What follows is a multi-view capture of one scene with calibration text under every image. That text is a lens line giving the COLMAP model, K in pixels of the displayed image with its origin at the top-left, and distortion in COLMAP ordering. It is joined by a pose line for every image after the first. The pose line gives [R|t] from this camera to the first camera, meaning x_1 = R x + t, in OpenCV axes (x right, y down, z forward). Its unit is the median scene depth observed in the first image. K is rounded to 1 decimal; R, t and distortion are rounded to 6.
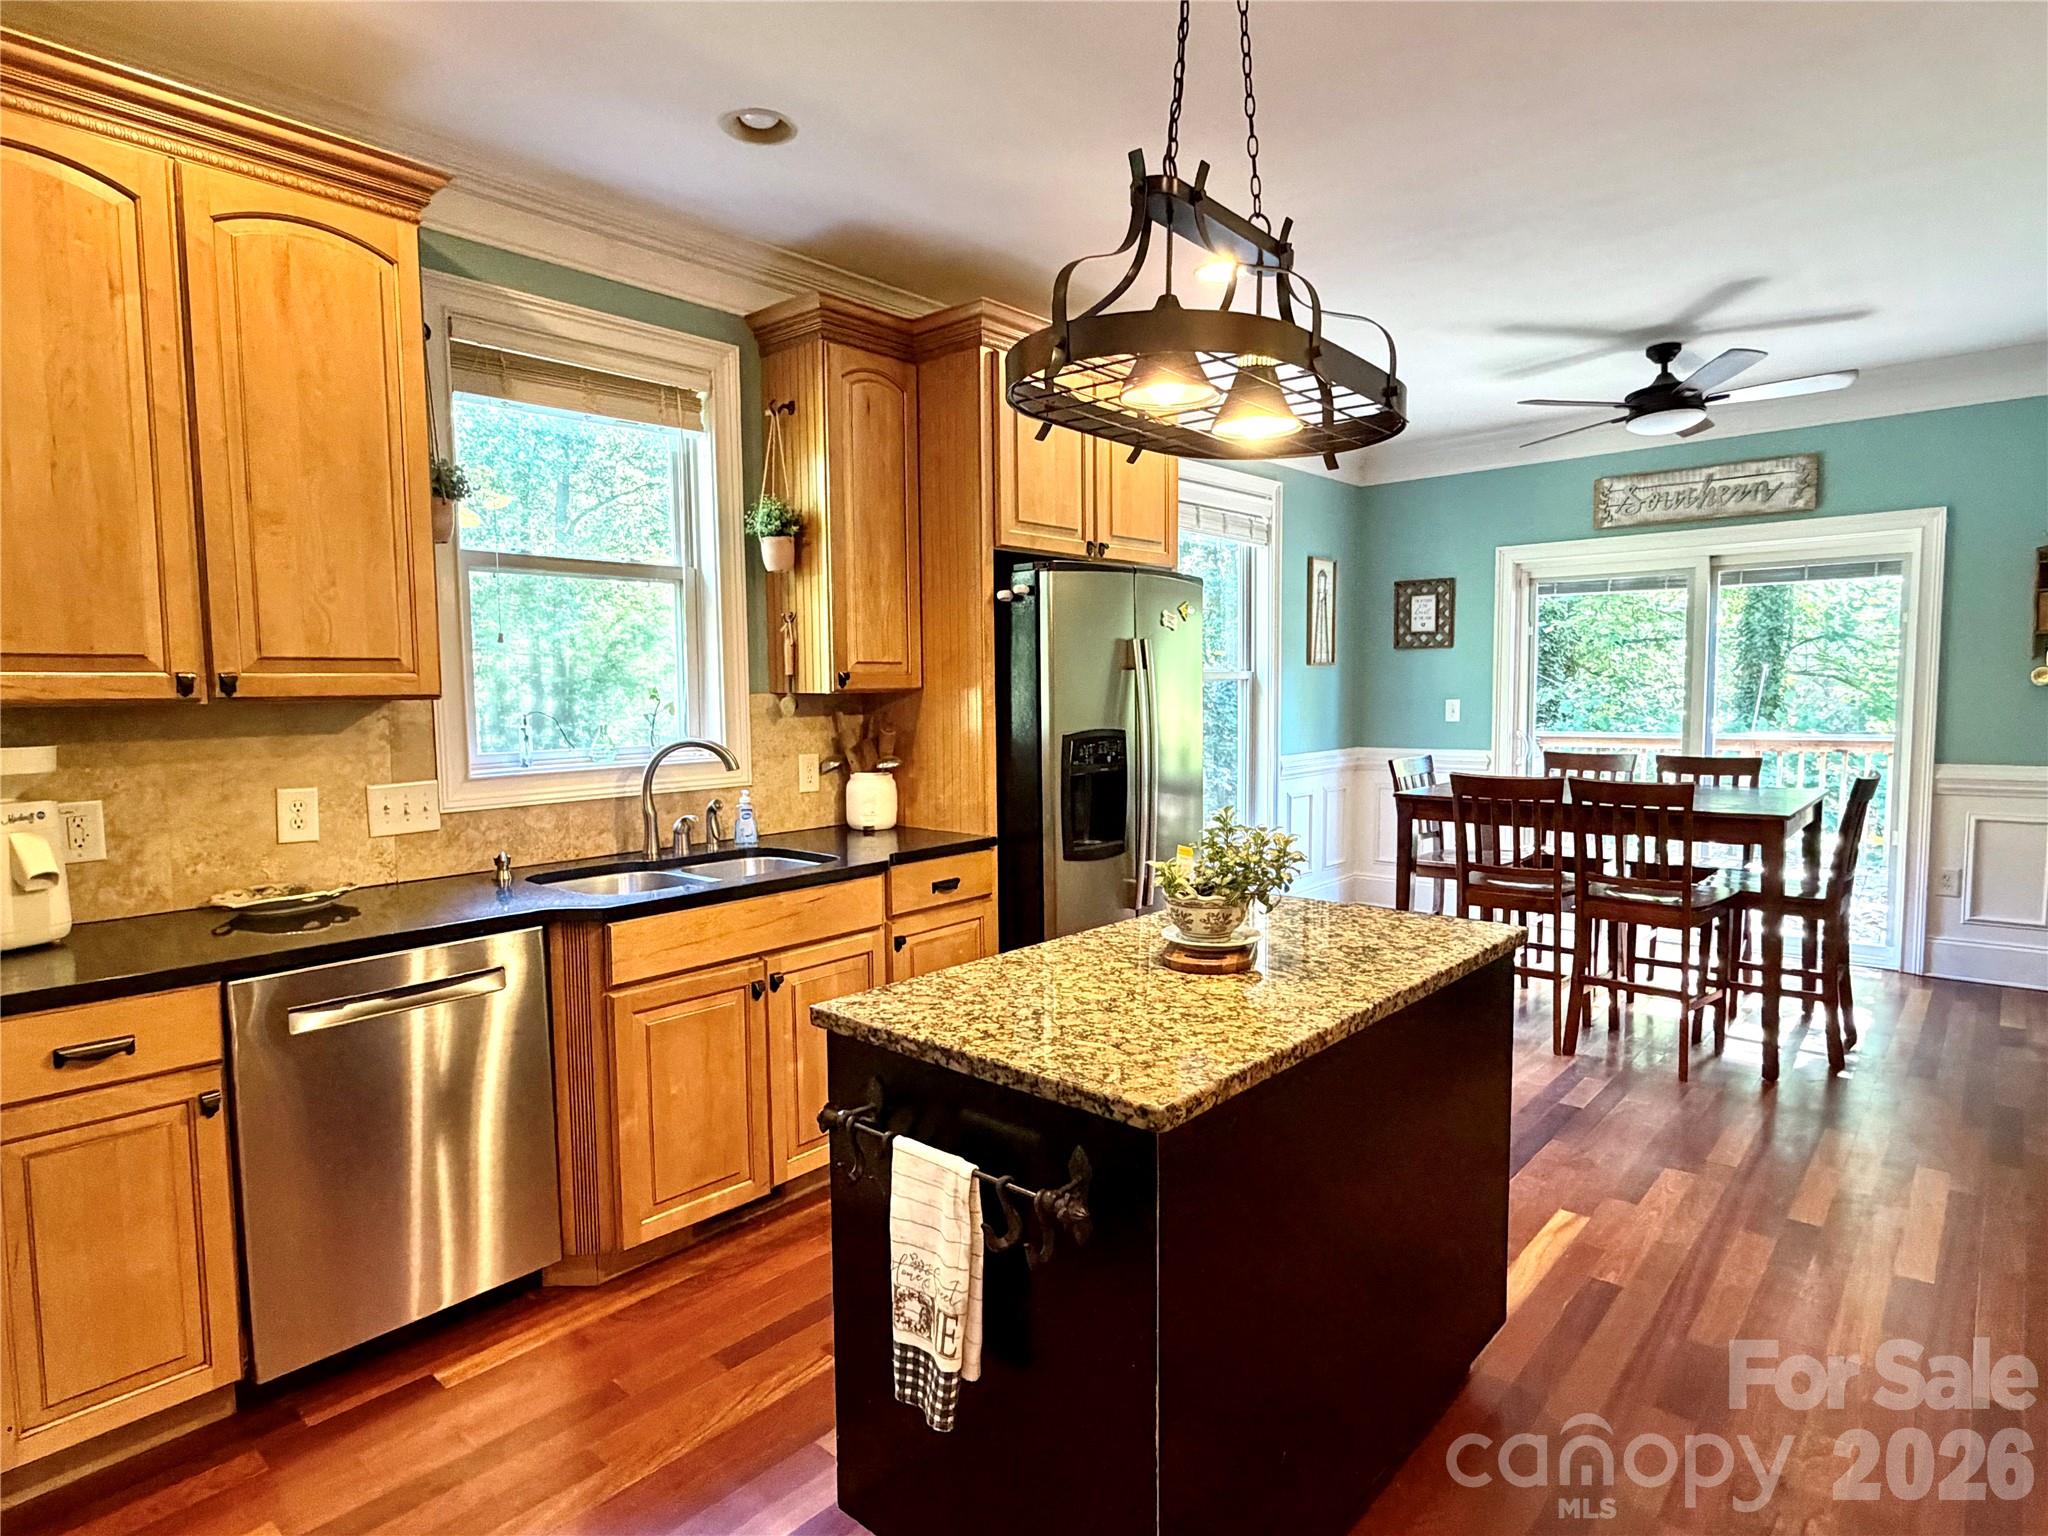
lens RADIAL K [[1126.2, 0, 1023.2], [0, 1126.2, 763.2], [0, 0, 1]] dist [0.003087, 0.001387]
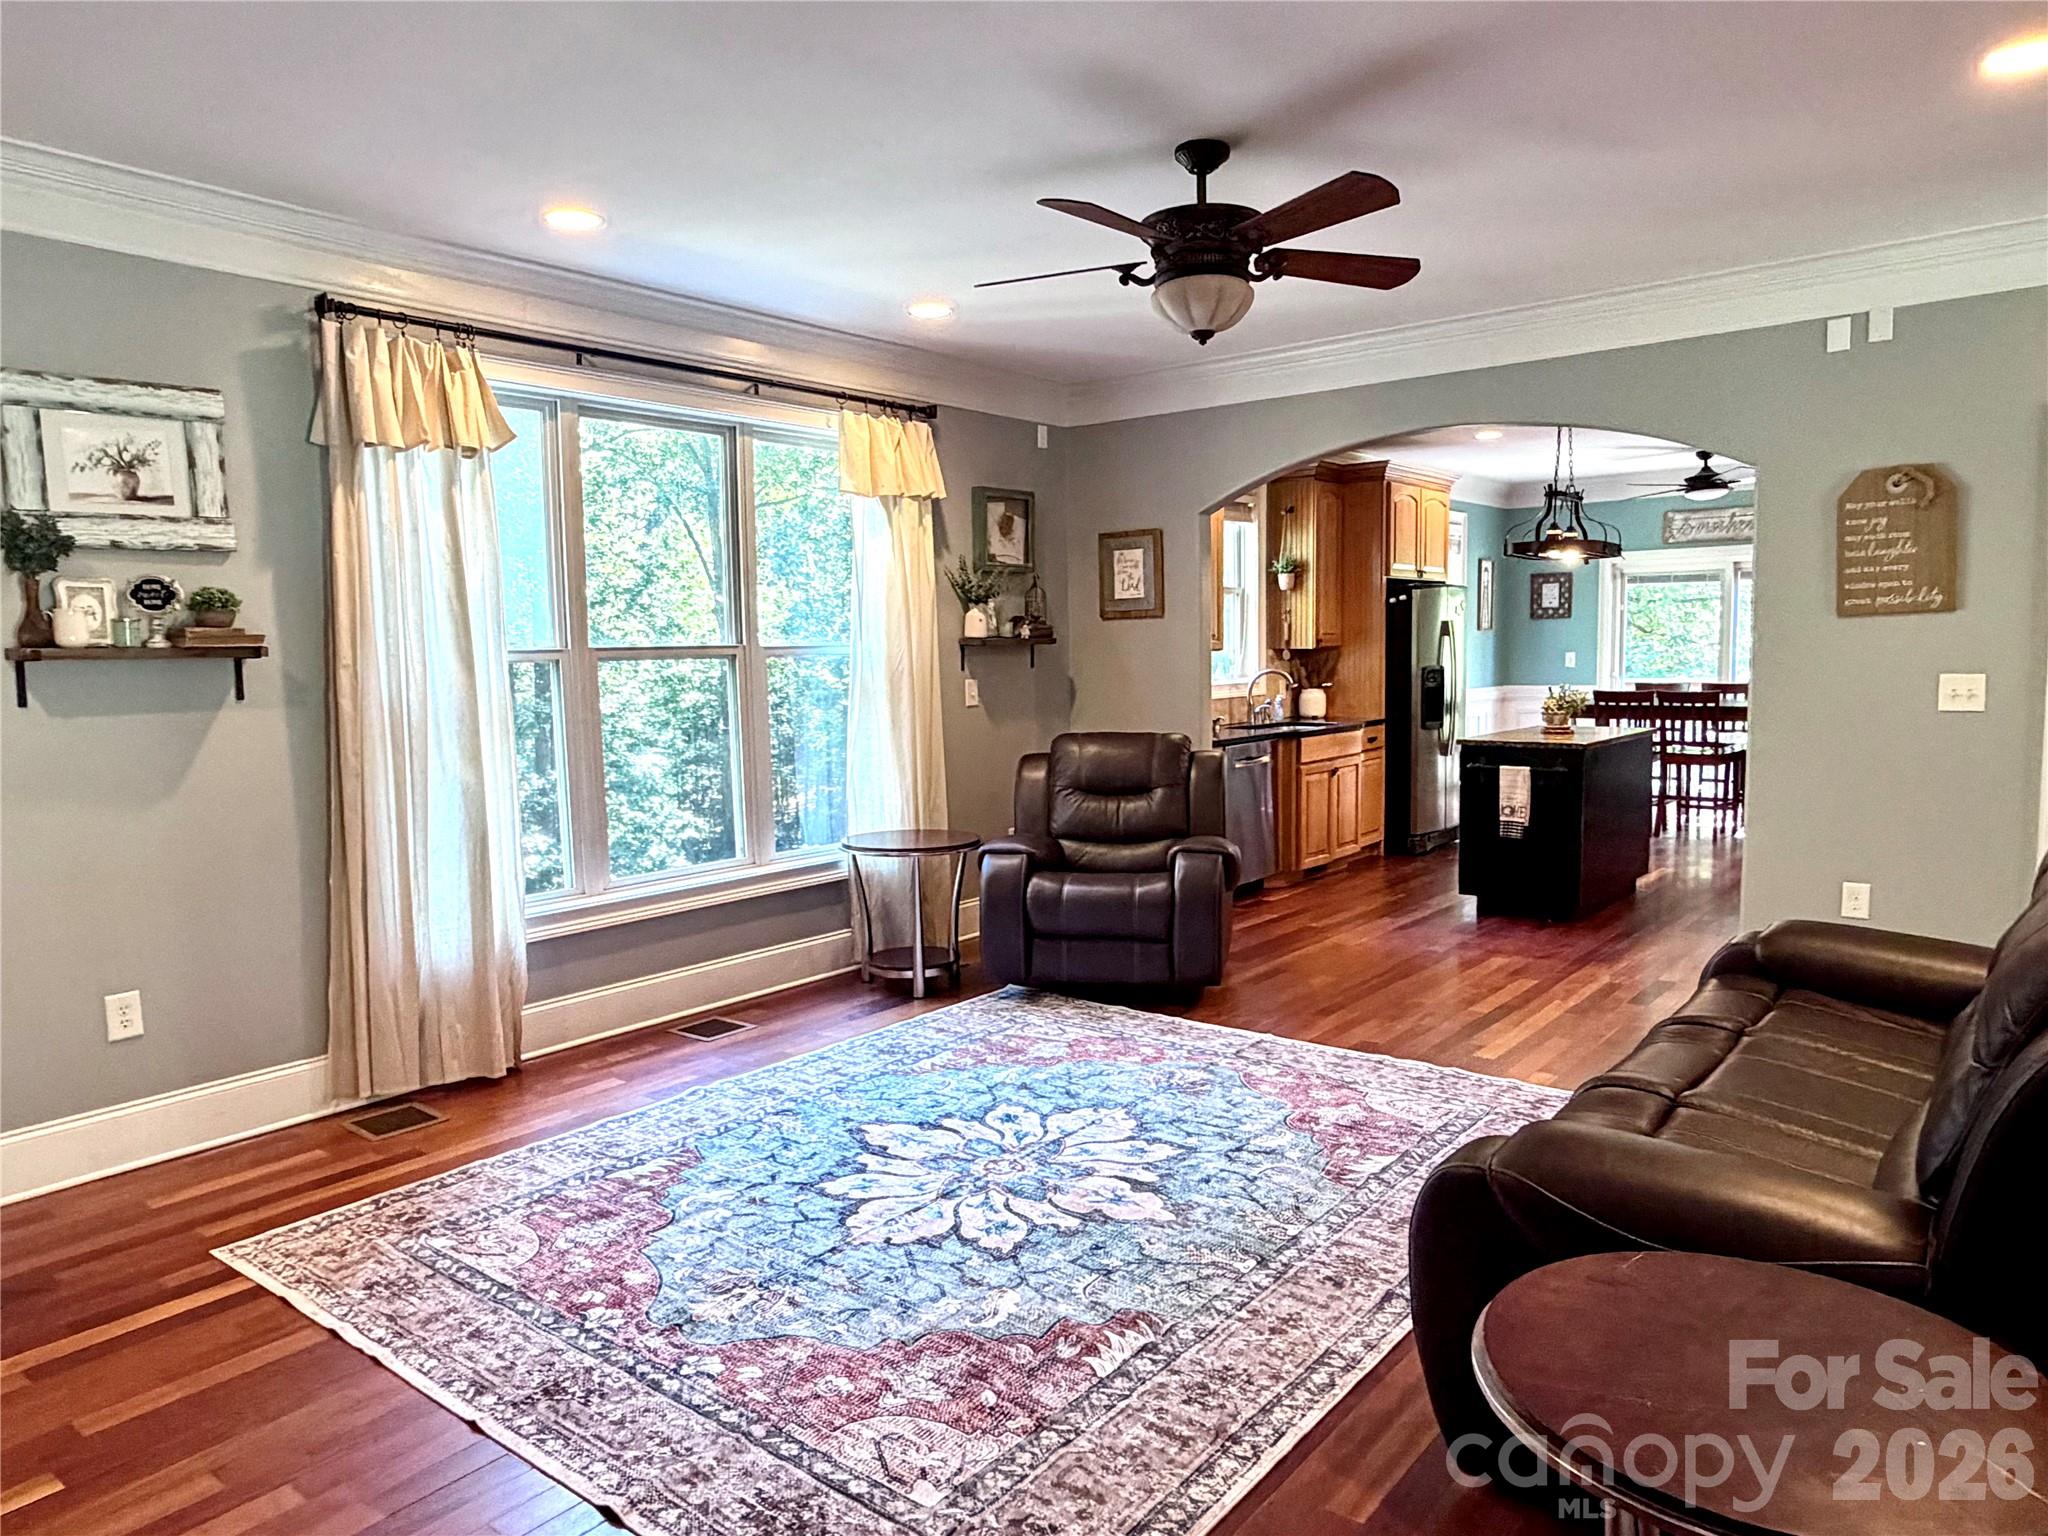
lens RADIAL K [[1374.1, 0, 1024.0], [0, 1374.1, 768.0], [0, 0, 1]] dist [0.001753, -0.000049]
pose [[0.998495, -0.011777, 0.053564, -0.631787], [0.010892, 0.999800, 0.016793, 0.082644], [-0.053751, -0.016184, 0.998423, -1.123627]]
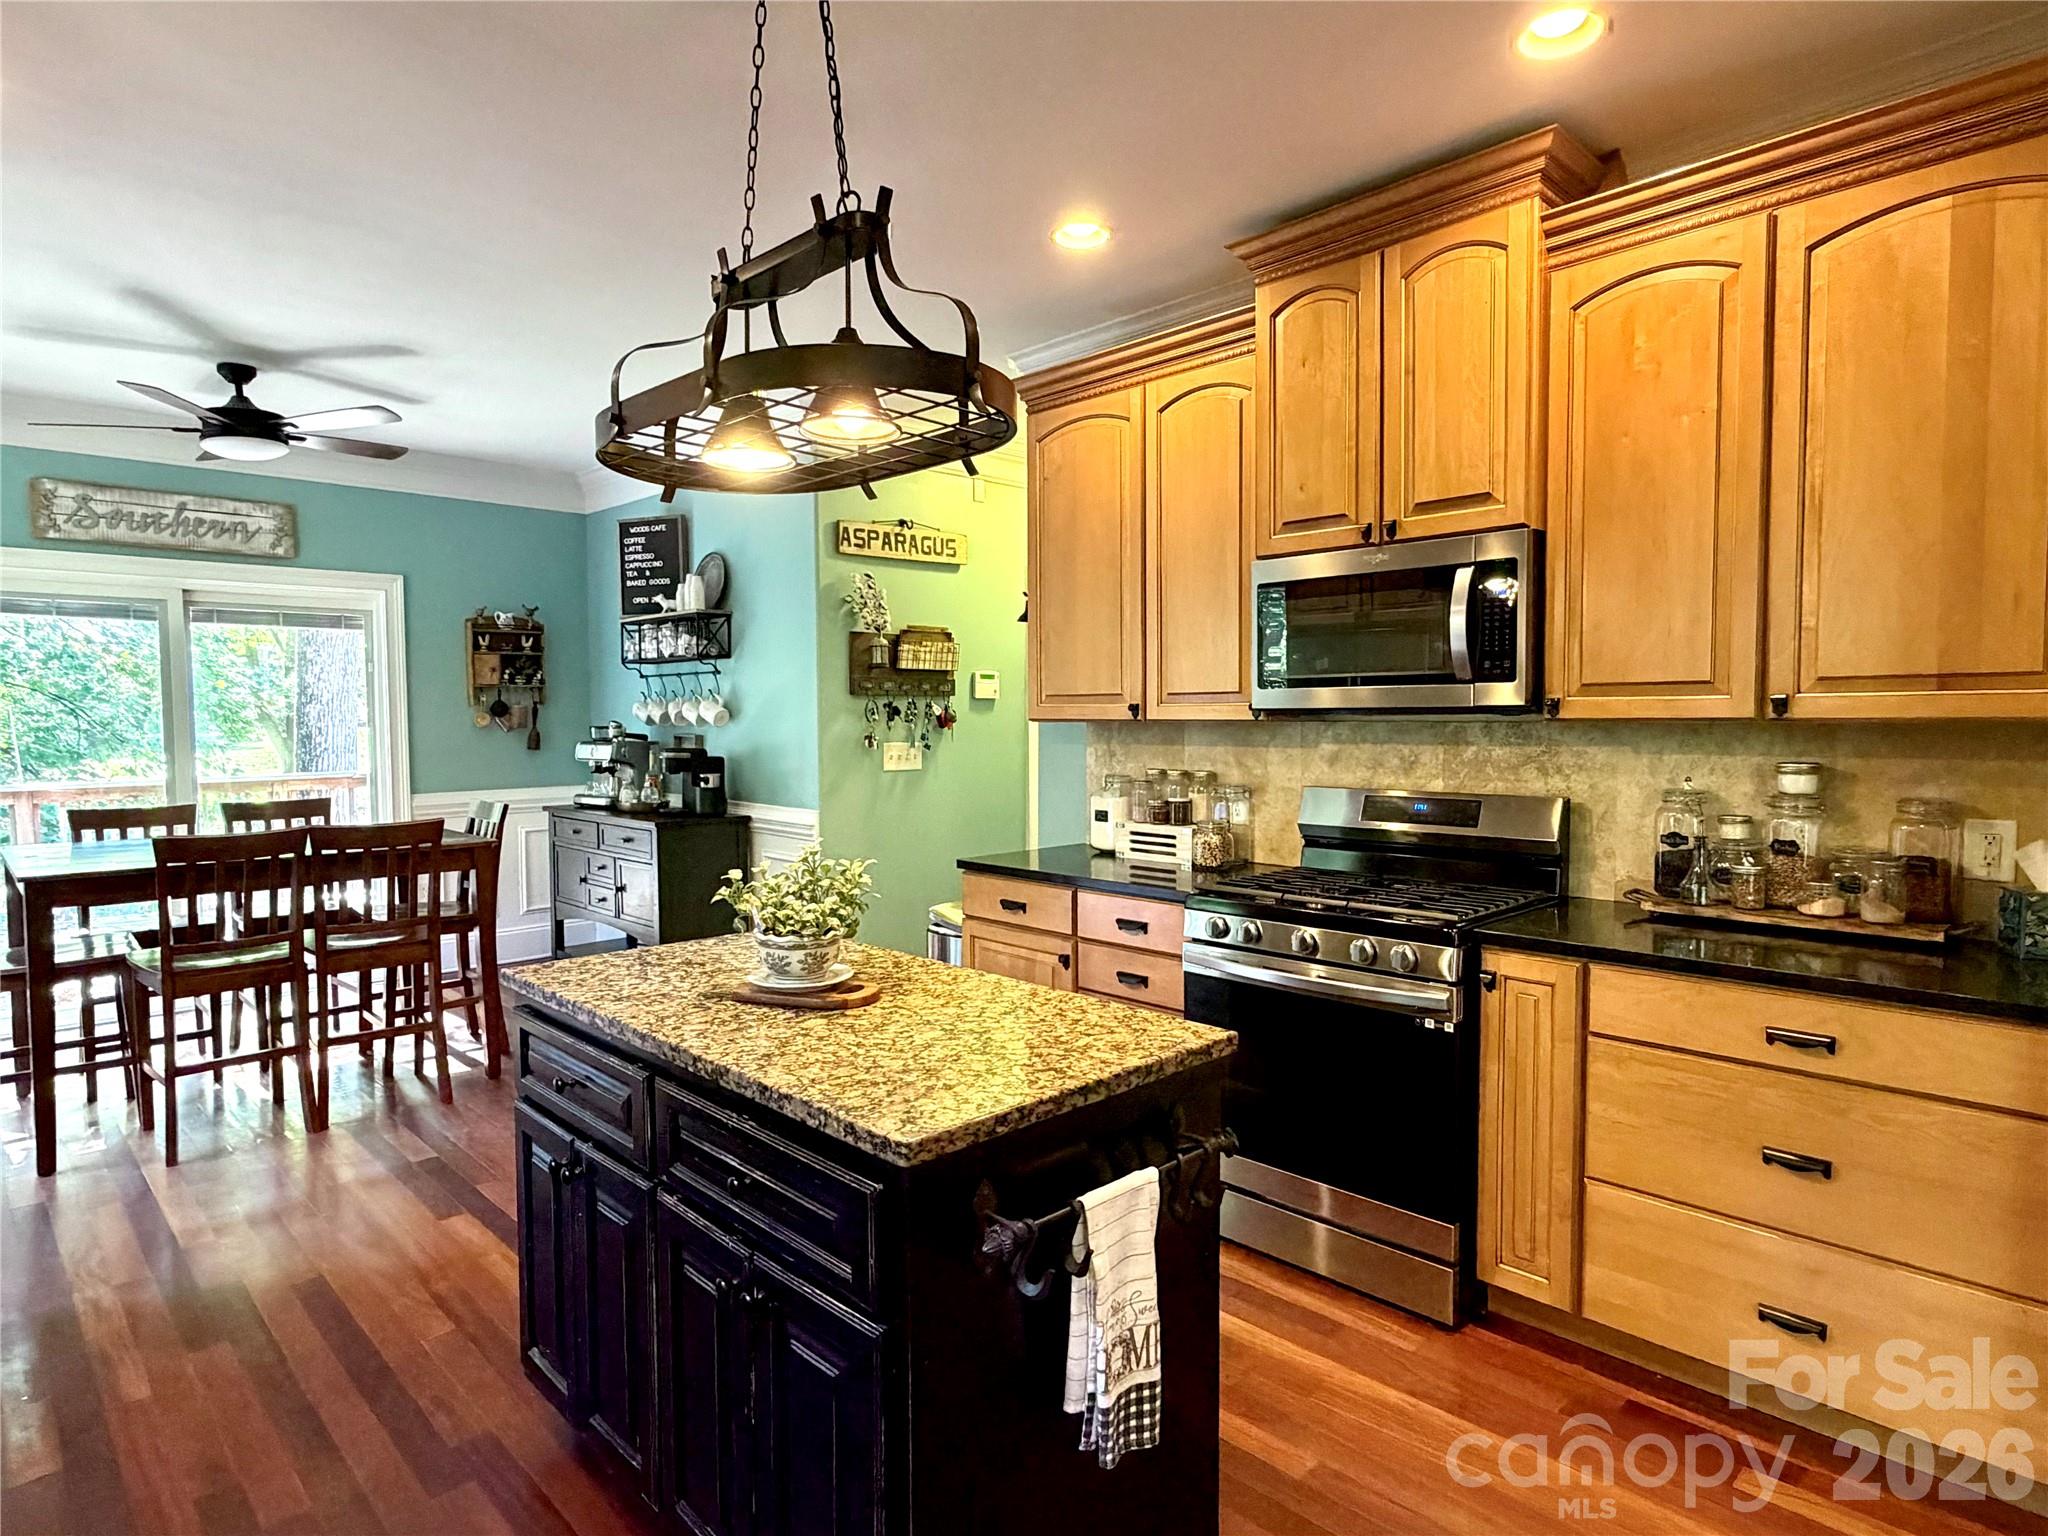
lens RADIAL K [[1126.2, 0, 1023.2], [0, 1126.2, 763.2], [0, 0, 1]] dist [0.003087, 0.001387]
pose [[0.077357, -0.033009, 0.996457, -0.328577], [0.074314, 0.996862, 0.027254, -0.018131], [-0.994230, 0.071943, 0.079567, 0.301239]]
